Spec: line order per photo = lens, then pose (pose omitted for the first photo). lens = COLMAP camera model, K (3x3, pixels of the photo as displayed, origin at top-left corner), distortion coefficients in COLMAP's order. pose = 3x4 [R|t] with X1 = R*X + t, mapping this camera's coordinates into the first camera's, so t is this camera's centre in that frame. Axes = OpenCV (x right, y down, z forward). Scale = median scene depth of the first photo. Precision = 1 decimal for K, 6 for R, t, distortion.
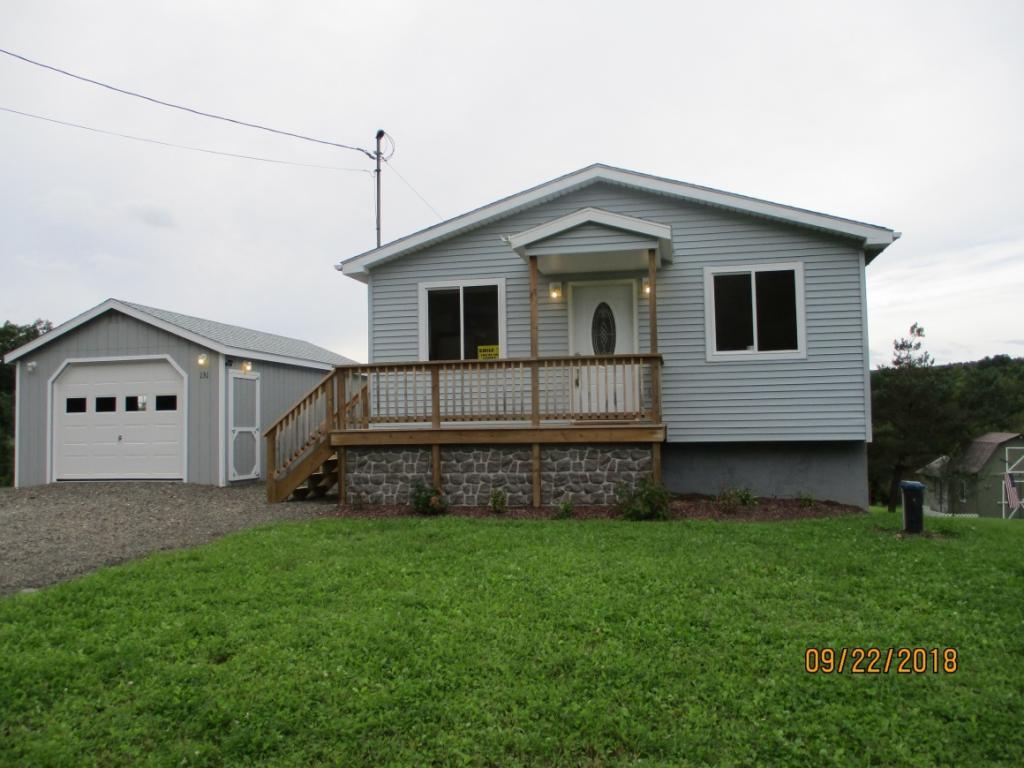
lens RADIAL K [[845.5, 0, 516.1], [0, 845.5, 383.2], [0, 0, 1]] dist [-0.024865, -0.001159]
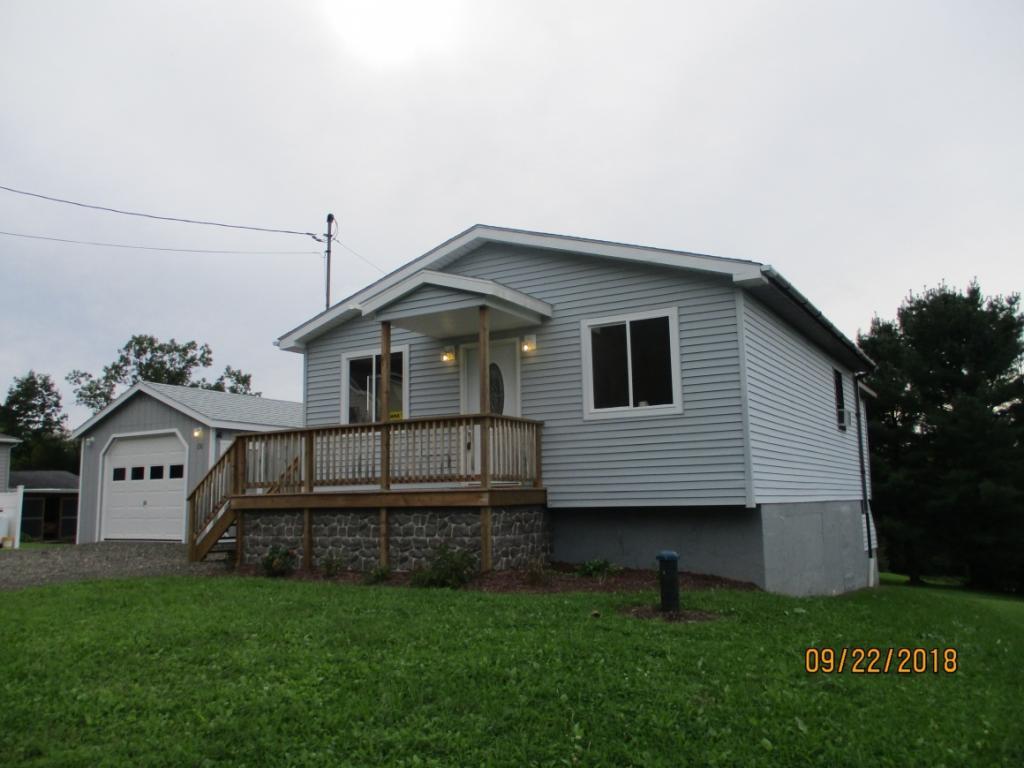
lens RADIAL K [[845.5, 0, 515.7], [0, 845.5, 385.5], [0, 0, 1]] dist [-0.024865, -0.001159]
pose [[0.944724, -0.044834, -0.324786, 0.459626], [0.019641, 0.996566, -0.080436, 0.009700], [0.327277, 0.069611, 0.942361, 0.091843]]
